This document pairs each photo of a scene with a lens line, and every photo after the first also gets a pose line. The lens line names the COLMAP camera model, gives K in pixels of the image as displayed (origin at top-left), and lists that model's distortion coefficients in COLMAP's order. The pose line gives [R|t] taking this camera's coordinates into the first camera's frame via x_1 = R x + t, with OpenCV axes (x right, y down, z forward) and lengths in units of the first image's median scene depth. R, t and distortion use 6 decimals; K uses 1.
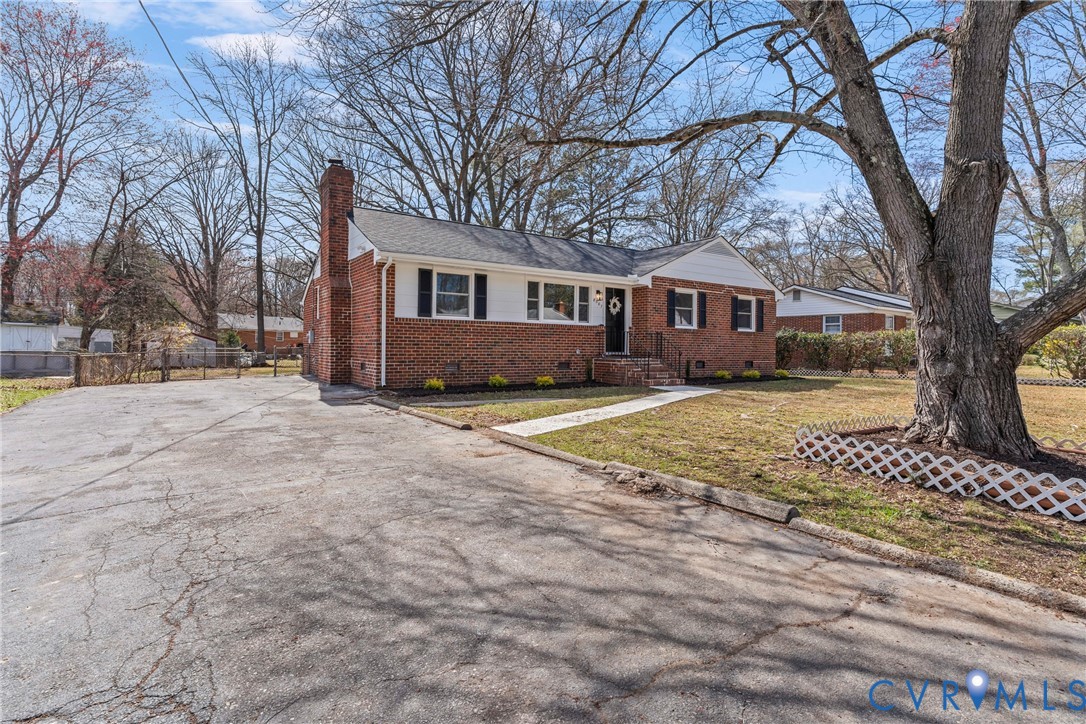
lens RADIAL K [[522.9, 0, 540.1], [0, 522.9, 365.4], [0, 0, 1]] dist [0.002414, 0.000206]
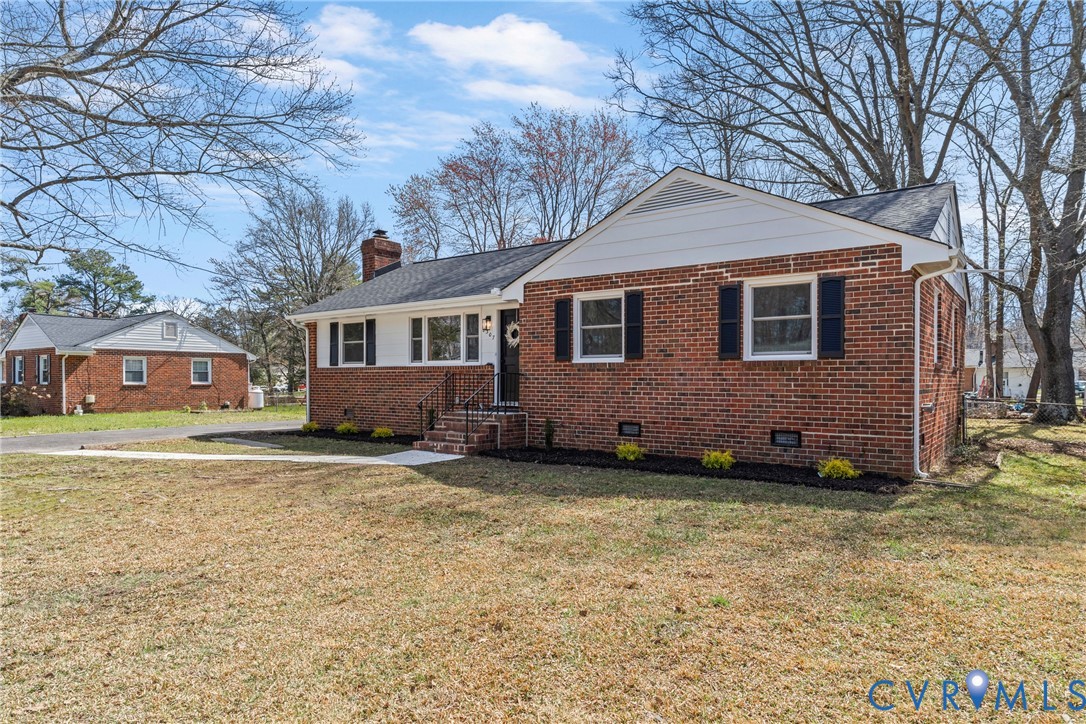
lens RADIAL K [[655.2, 0, 542.4], [0, 655.2, 381.4], [0, 0, 1]] dist [0.000078, -0.000387]
pose [[0.336844, -0.005004, -0.941547, 1.017232], [-0.024725, 0.999594, -0.014158, -0.043032], [0.941236, 0.028049, 0.336584, 0.787953]]
